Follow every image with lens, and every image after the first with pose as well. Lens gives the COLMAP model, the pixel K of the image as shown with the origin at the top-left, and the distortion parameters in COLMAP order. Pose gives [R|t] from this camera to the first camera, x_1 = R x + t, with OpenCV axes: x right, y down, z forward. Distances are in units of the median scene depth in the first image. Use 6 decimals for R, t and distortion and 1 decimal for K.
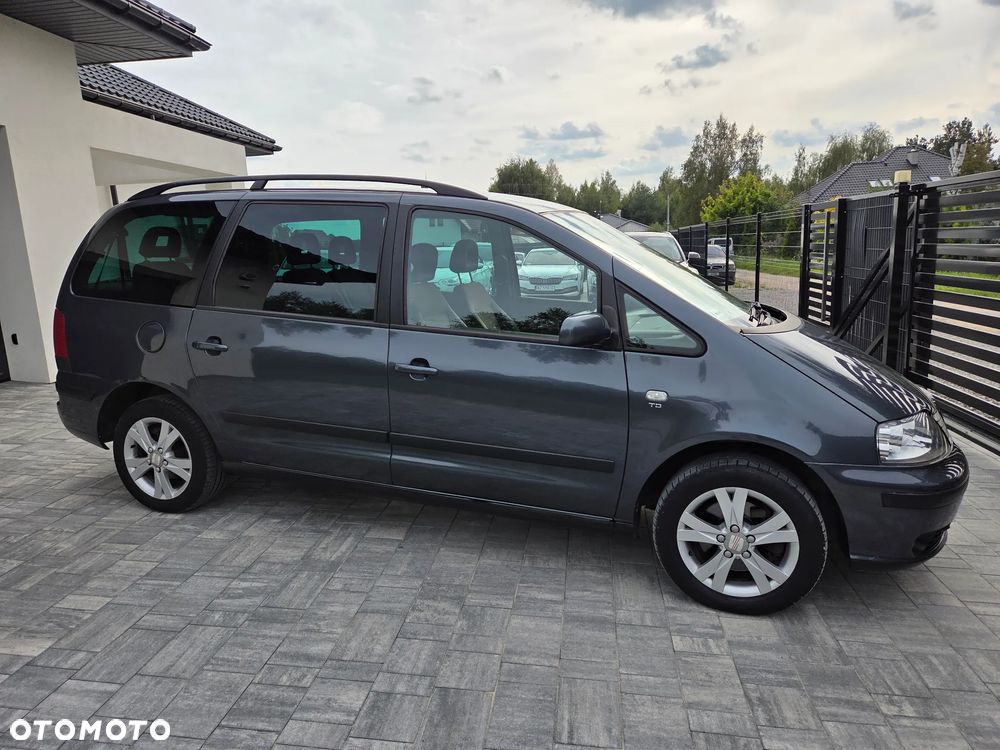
lens RADIAL K [[668.7, 0, 500.0], [0, 668.7, 375.0], [0, 0, 1]] dist [0.078902, -0.074771]
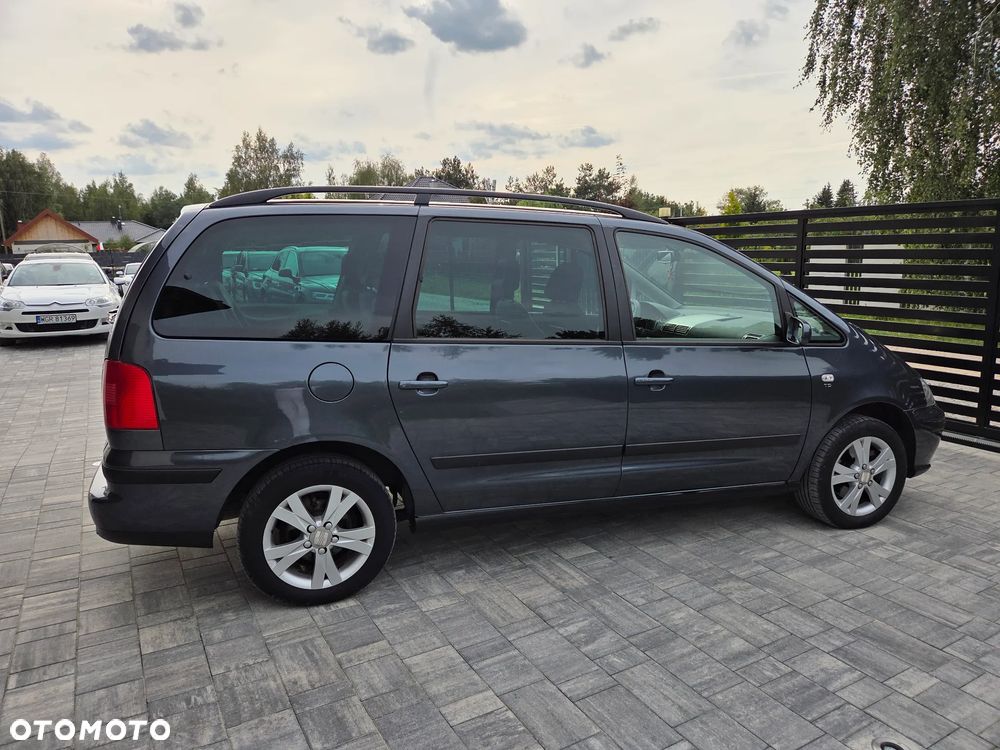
lens RADIAL K [[669.1, 0, 497.2], [0, 669.1, 375.3], [0, 0, 1]] dist [0.075829, -0.070477]
pose [[0.787359, -0.102611, 0.607896, -0.976812], [0.113115, 0.993356, 0.021167, -0.068865], [-0.606029, 0.052096, 0.793735, 0.300580]]
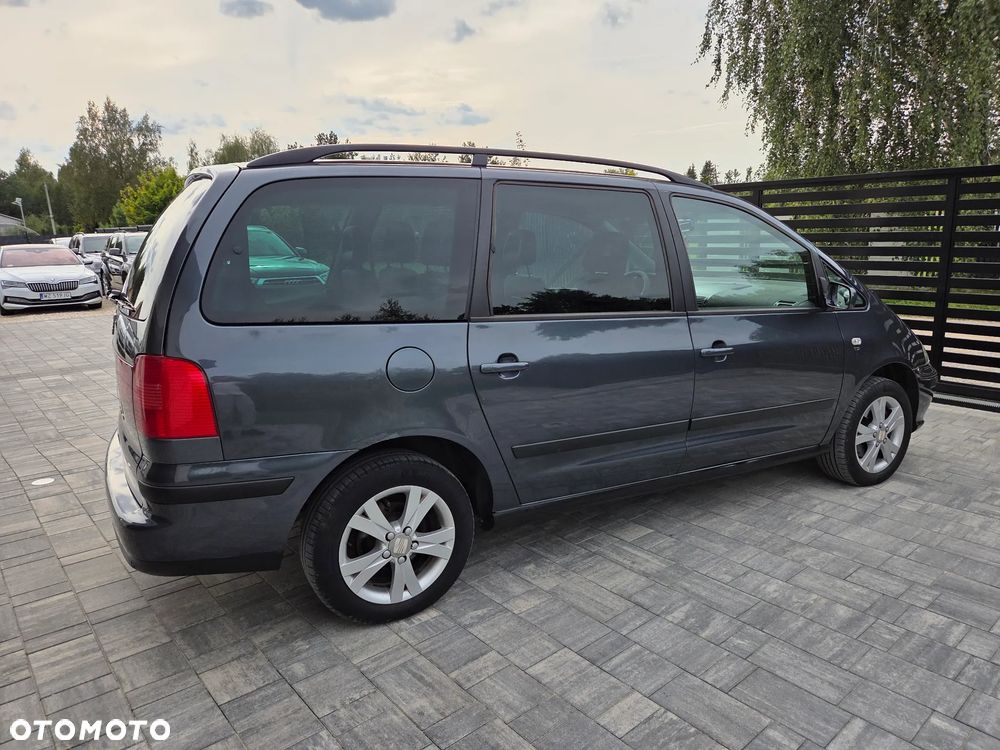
lens RADIAL K [[666.5, 0, 508.0], [0, 666.5, 385.0], [0, 0, 1]] dist [0.078249, -0.072495]
pose [[0.658182, -0.168943, 0.733659, -1.109928], [0.155008, 0.984027, 0.087535, -0.099134], [-0.736729, 0.056110, 0.673856, 0.543935]]
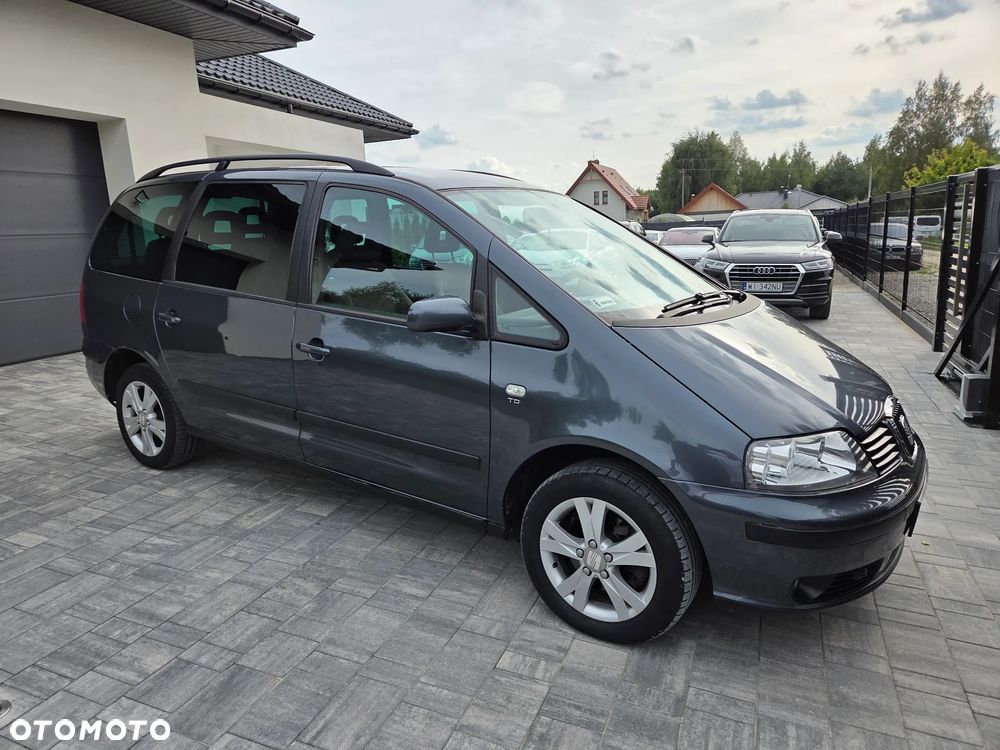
lens RADIAL K [[669.7, 0, 490.7], [0, 669.7, 376.7], [0, 0, 1]] dist [0.071469, -0.067080]
pose [[0.965114, 0.058567, -0.255195, 0.387336], [-0.050716, 0.998018, 0.037243, -0.017846], [0.256871, -0.023002, 0.966172, 0.099252]]
